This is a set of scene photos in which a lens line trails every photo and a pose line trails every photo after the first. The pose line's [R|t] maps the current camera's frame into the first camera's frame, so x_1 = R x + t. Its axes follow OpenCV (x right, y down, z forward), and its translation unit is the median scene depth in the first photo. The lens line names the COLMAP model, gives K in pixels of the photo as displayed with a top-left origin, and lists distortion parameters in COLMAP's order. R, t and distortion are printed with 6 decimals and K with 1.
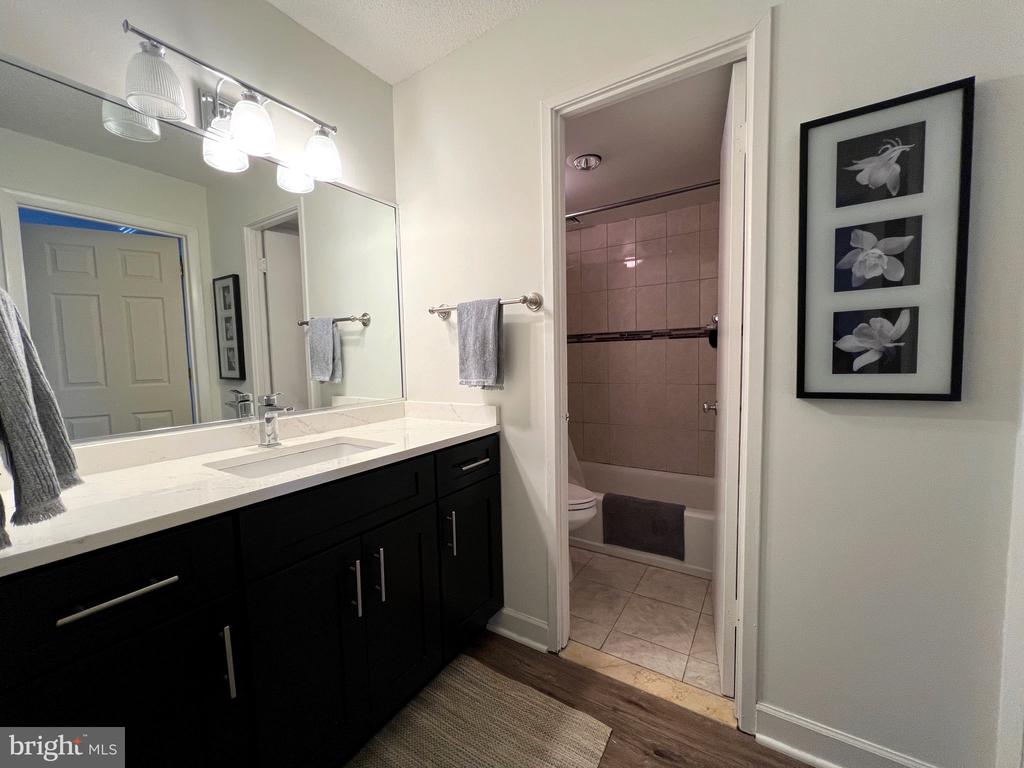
lens RADIAL K [[409.3, 0, 513.3], [0, 409.3, 384.0], [0, 0, 1]] dist [-0.001631, 0.000604]
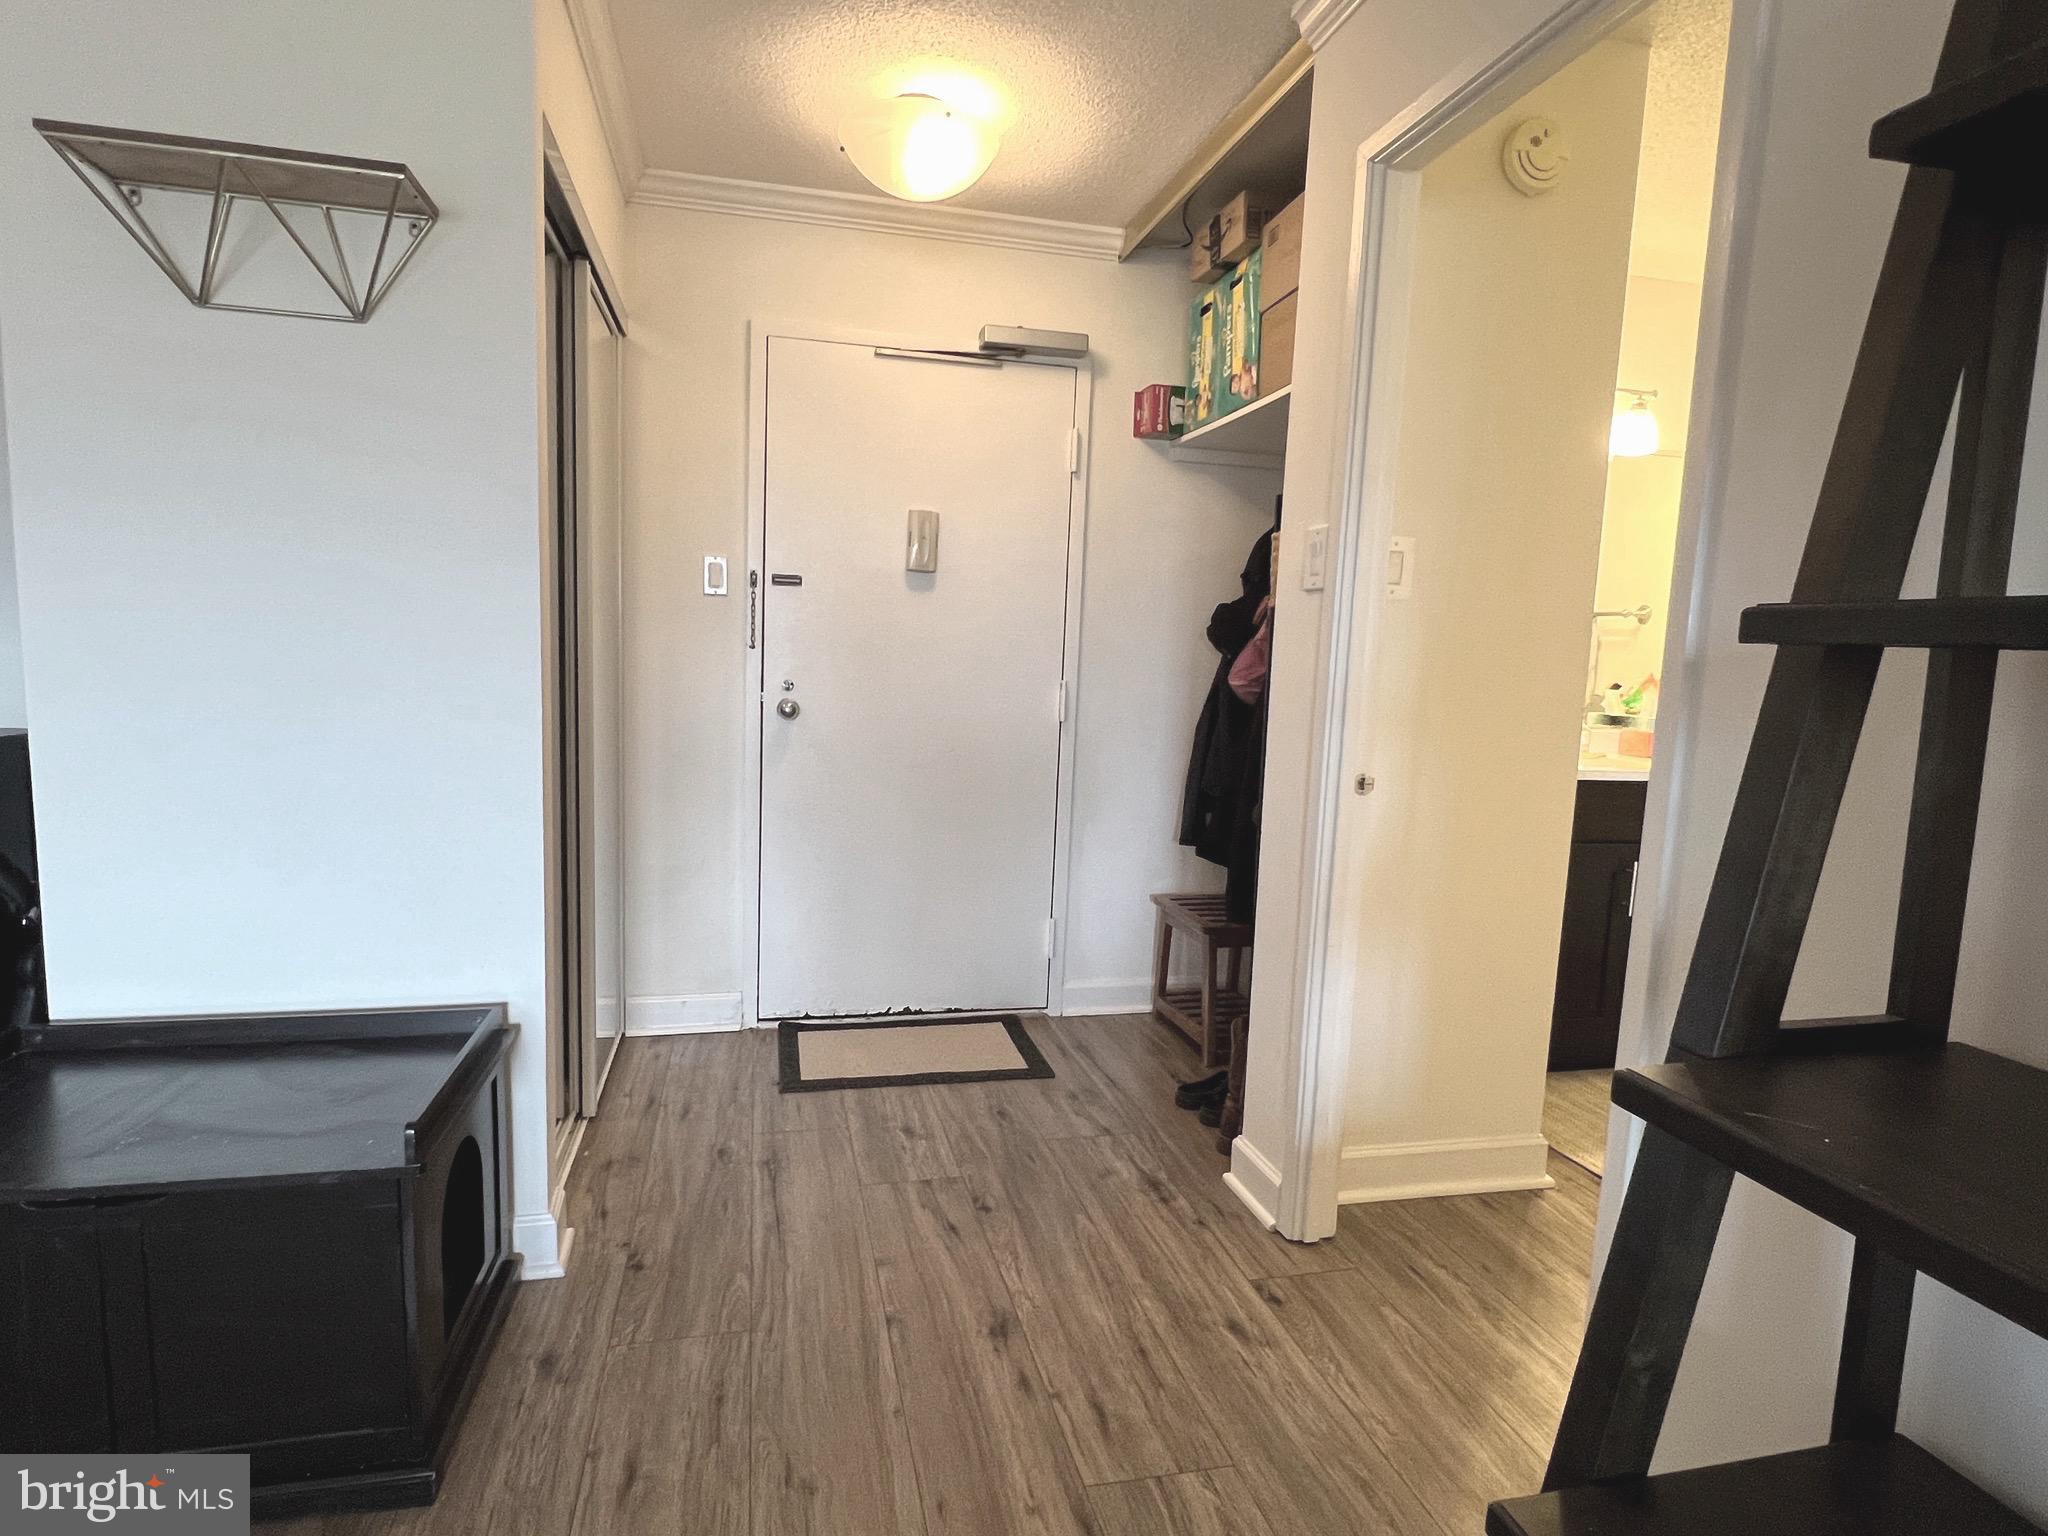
lens RADIAL K [[1101.6, 0, 1010.2], [0, 1101.6, 778.4], [0, 0, 1]] dist [-0.000783, -0.003772]
pose [[0.712921, 0.132792, -0.688556, 0.258817], [-0.102854, 0.991089, 0.084645, 0.094004], [0.693660, 0.010476, 0.720226, -1.418803]]
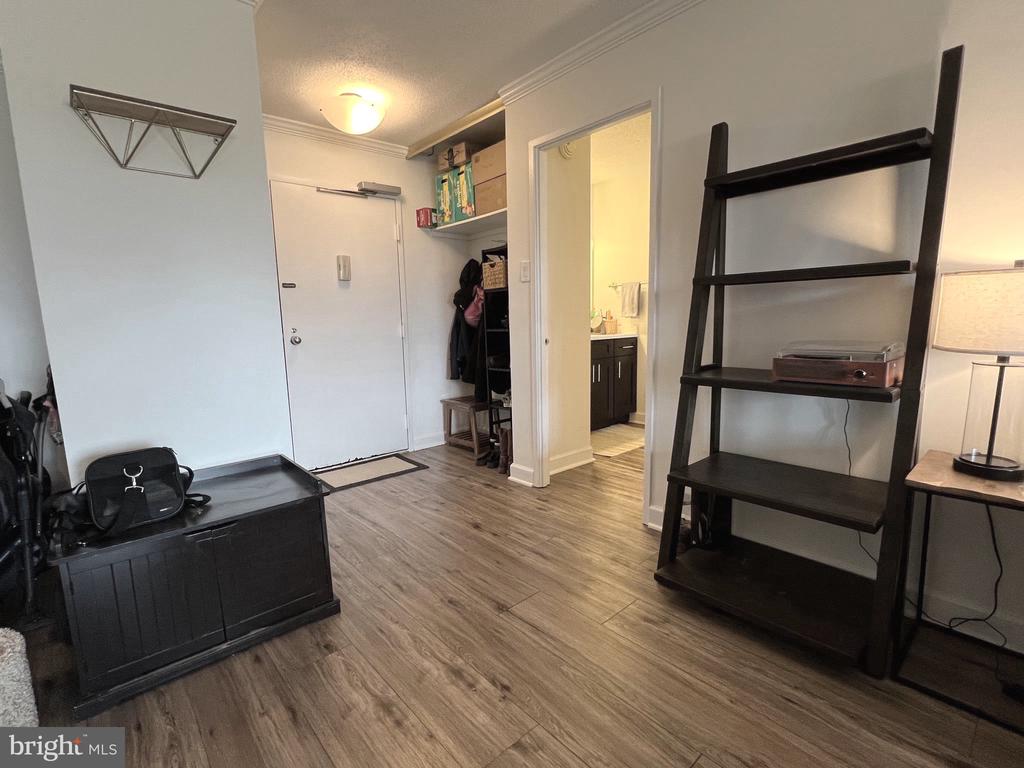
lens RADIAL K [[484.4, 0, 516.0], [0, 484.4, 386.3], [0, 0, 1]] dist [-0.001118, -0.000323]
pose [[0.961710, 0.039869, -0.271154, 0.063907], [-0.017575, 0.996298, 0.084155, 0.181899], [0.273506, -0.076167, 0.958850, -1.988269]]
